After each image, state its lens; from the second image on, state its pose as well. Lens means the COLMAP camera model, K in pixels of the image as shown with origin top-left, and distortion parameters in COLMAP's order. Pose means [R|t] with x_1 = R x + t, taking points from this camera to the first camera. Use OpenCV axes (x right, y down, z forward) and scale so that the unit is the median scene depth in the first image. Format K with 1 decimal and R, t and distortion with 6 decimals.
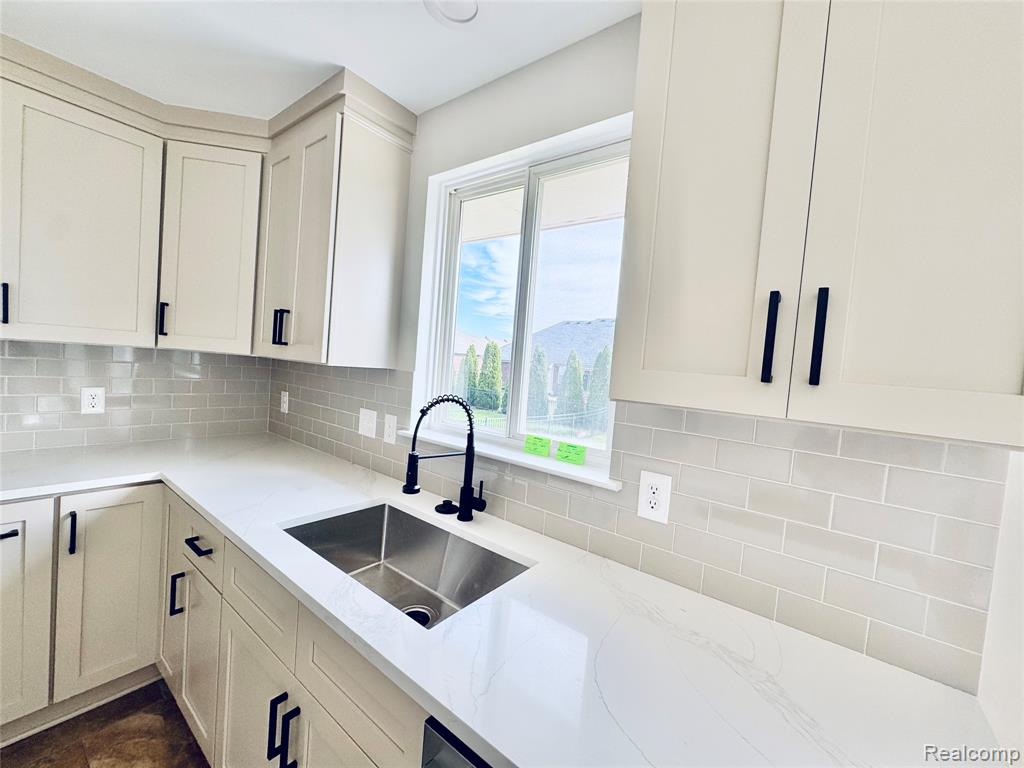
lens RADIAL K [[408.6, 0, 512.0], [0, 408.6, 384.0], [0, 0, 1]] dist [-0.000094, -0.000004]
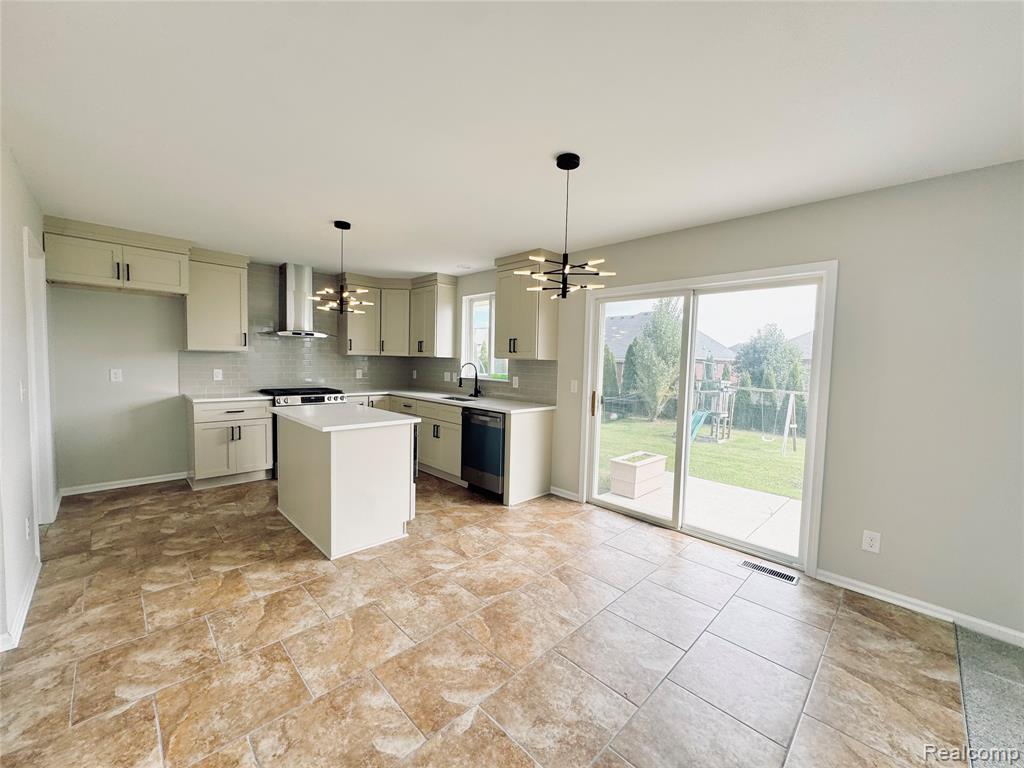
lens RADIAL K [[408.6, 0, 512.0], [0, 408.6, 384.0], [0, 0, 1]] dist [-0.000094, -0.000004]
pose [[0.988678, -0.045668, -0.142931, 0.602082], [0.046176, 0.998933, 0.000237, 0.190505], [0.142768, -0.006834, 0.989733, -2.106010]]
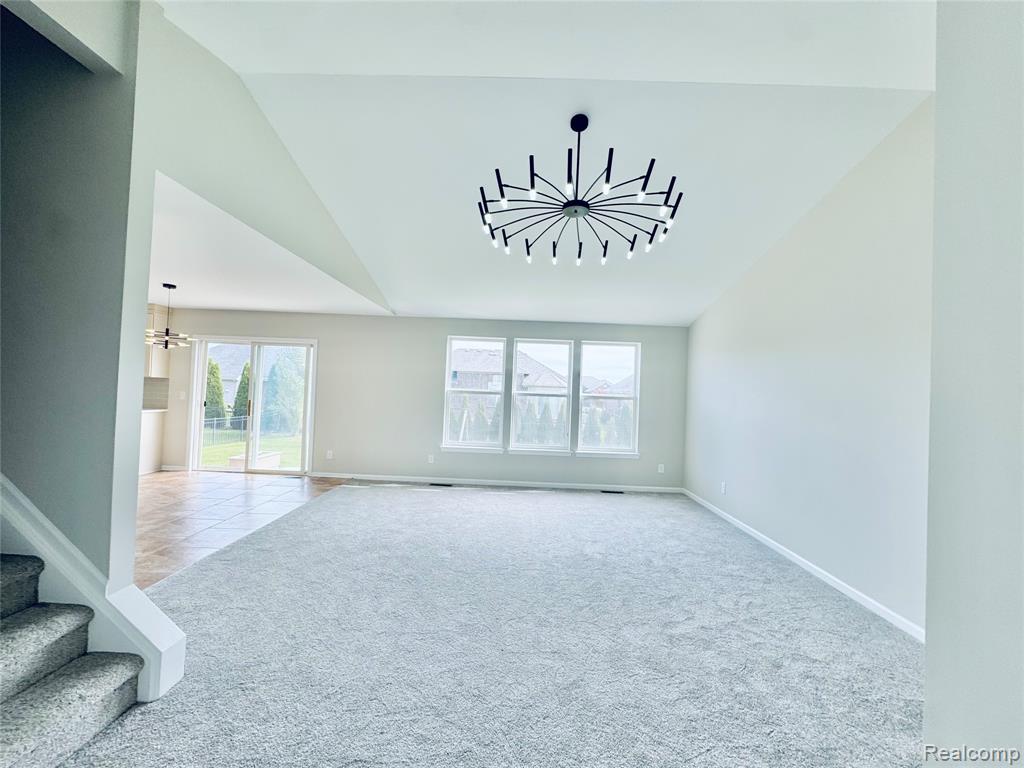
lens RADIAL K [[408.6, 0, 512.0], [0, 408.6, 384.0], [0, 0, 1]] dist [-0.000094, -0.000004]
pose [[0.801656, -0.041052, 0.596375, 0.815338], [0.056260, 0.998392, -0.006900, 0.317060], [-0.595133, 0.039083, 0.802677, -4.464688]]
